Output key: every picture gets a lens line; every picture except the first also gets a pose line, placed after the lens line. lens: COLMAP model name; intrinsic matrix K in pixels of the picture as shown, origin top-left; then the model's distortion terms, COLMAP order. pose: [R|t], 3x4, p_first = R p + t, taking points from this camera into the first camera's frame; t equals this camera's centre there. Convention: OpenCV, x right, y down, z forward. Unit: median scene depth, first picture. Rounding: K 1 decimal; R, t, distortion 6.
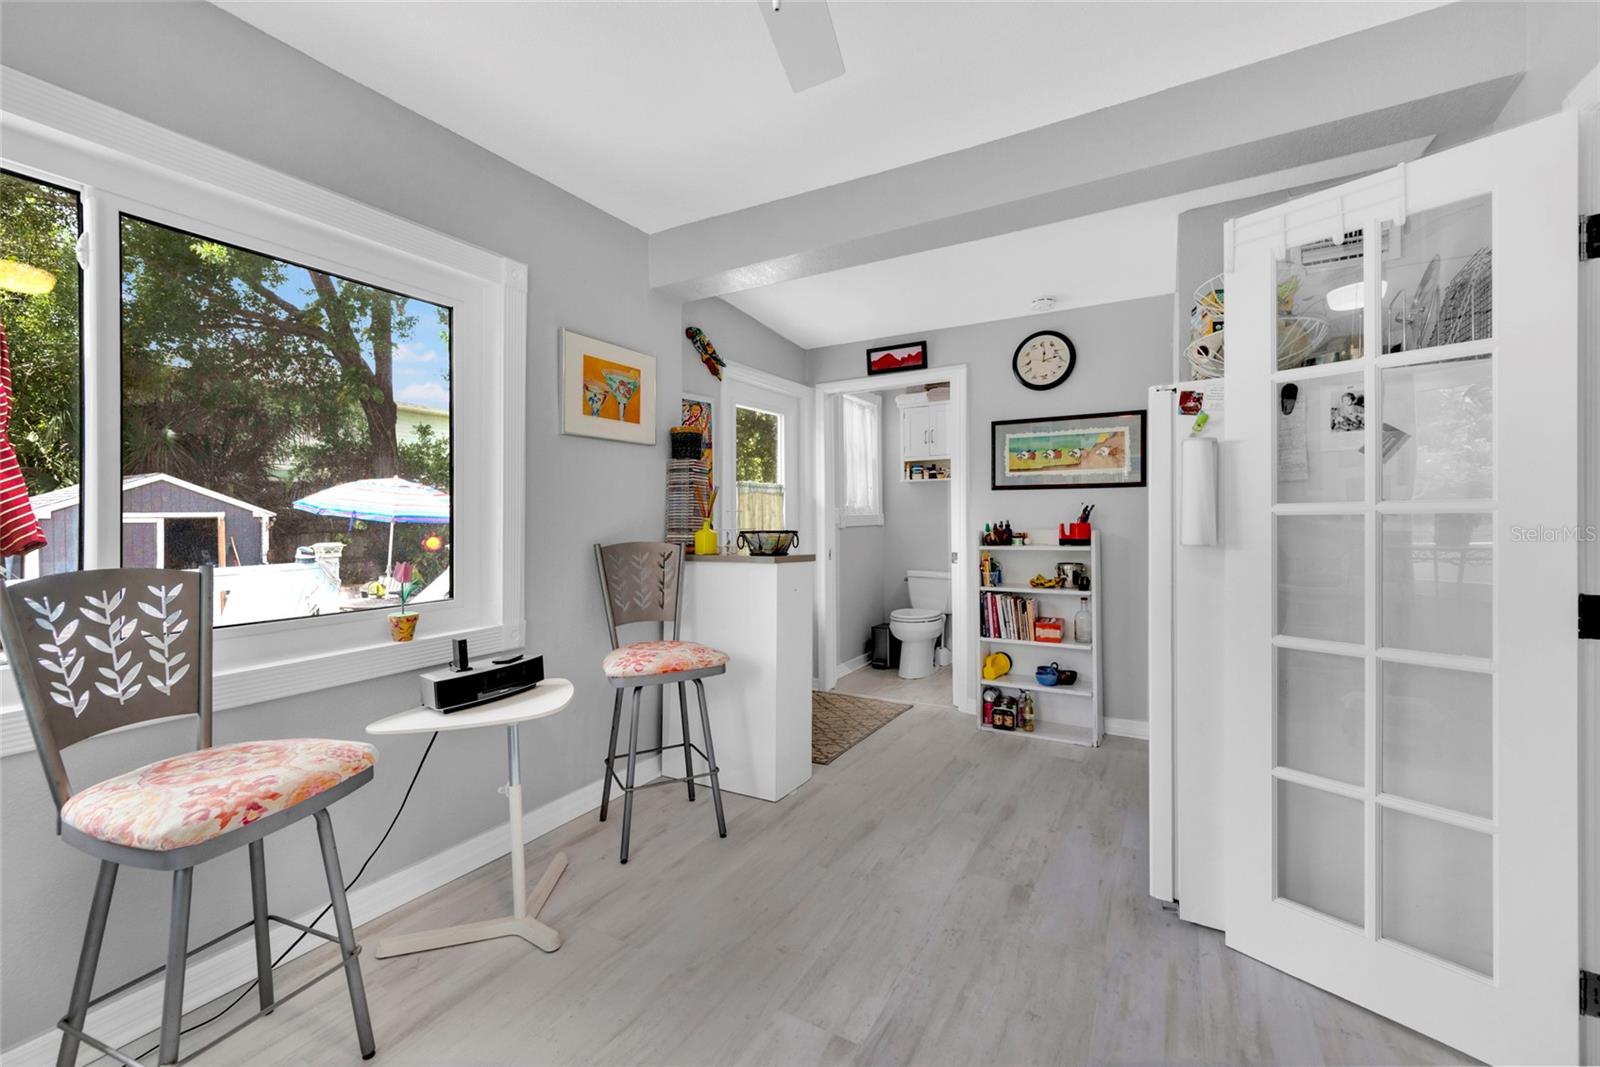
lens RADIAL K [[642.5, 0, 796.0], [0, 642.5, 527.0], [0, 0, 1]] dist [0.002956, -0.000256]
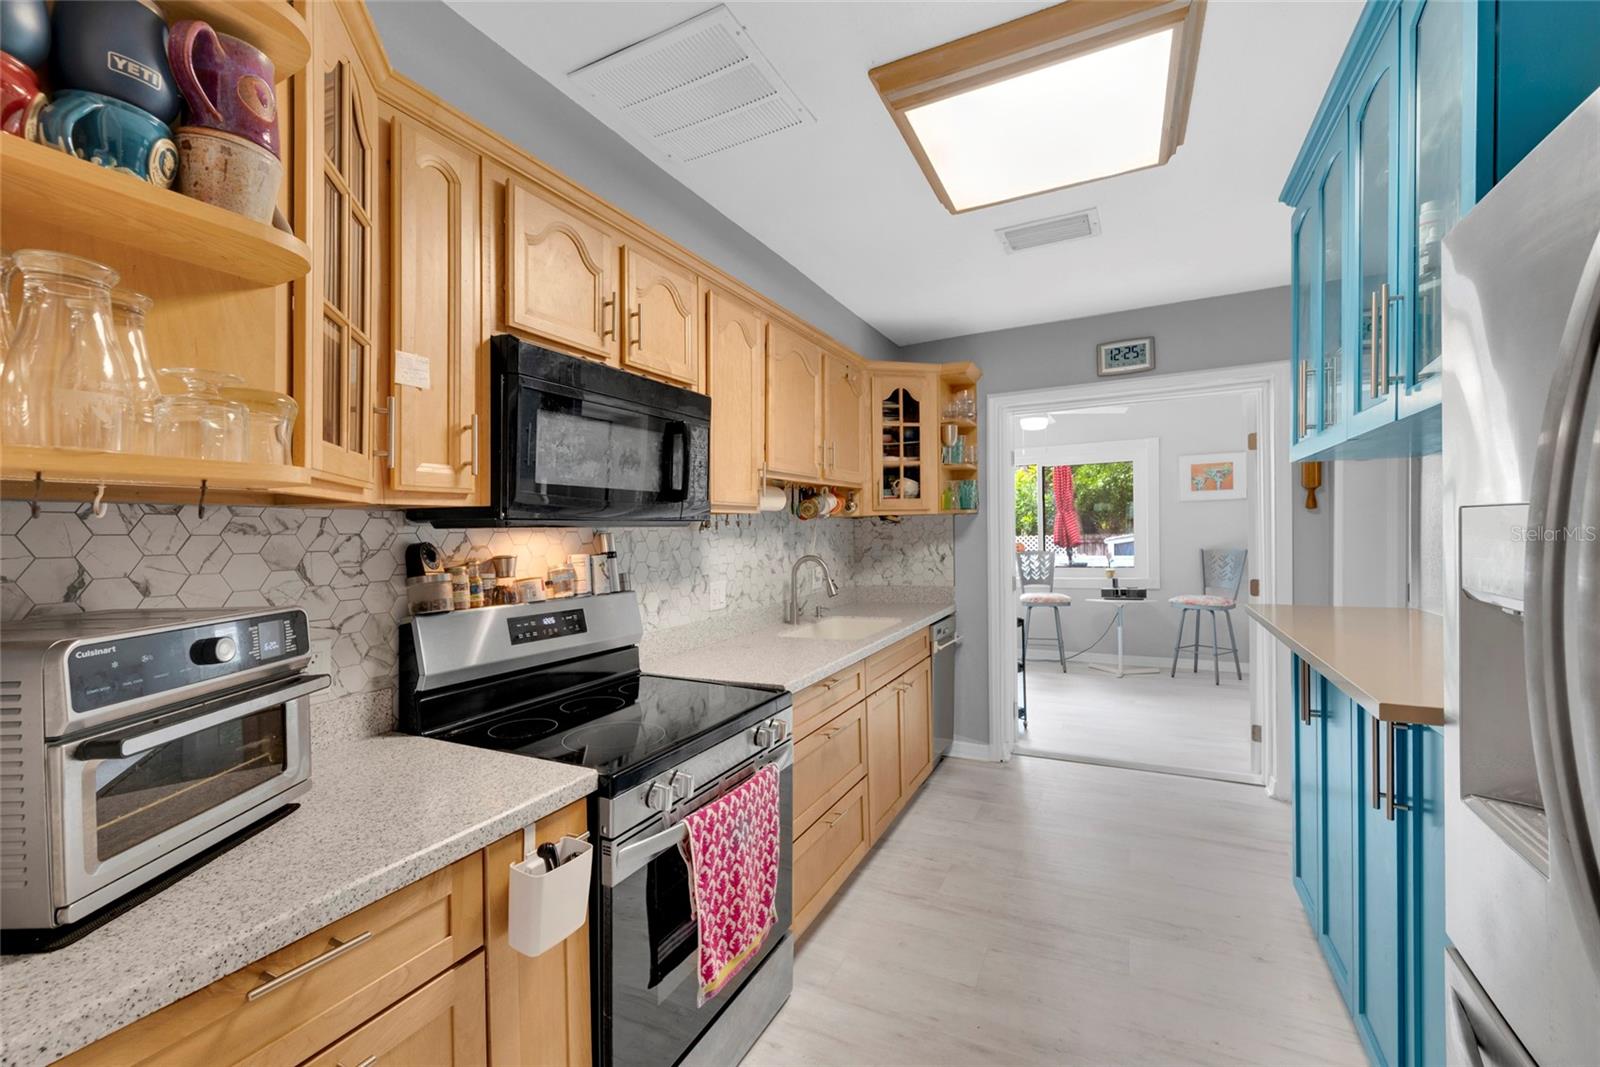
lens RADIAL K [[642.5, 0, 793.8], [0, 642.5, 533.8], [0, 0, 1]] dist [0.002956, -0.000256]
pose [[0.056817, 0.005443, -0.998370, 2.096316], [0.006165, 0.999964, 0.005803, -0.053013], [0.998366, -0.006485, 0.056782, -0.594816]]
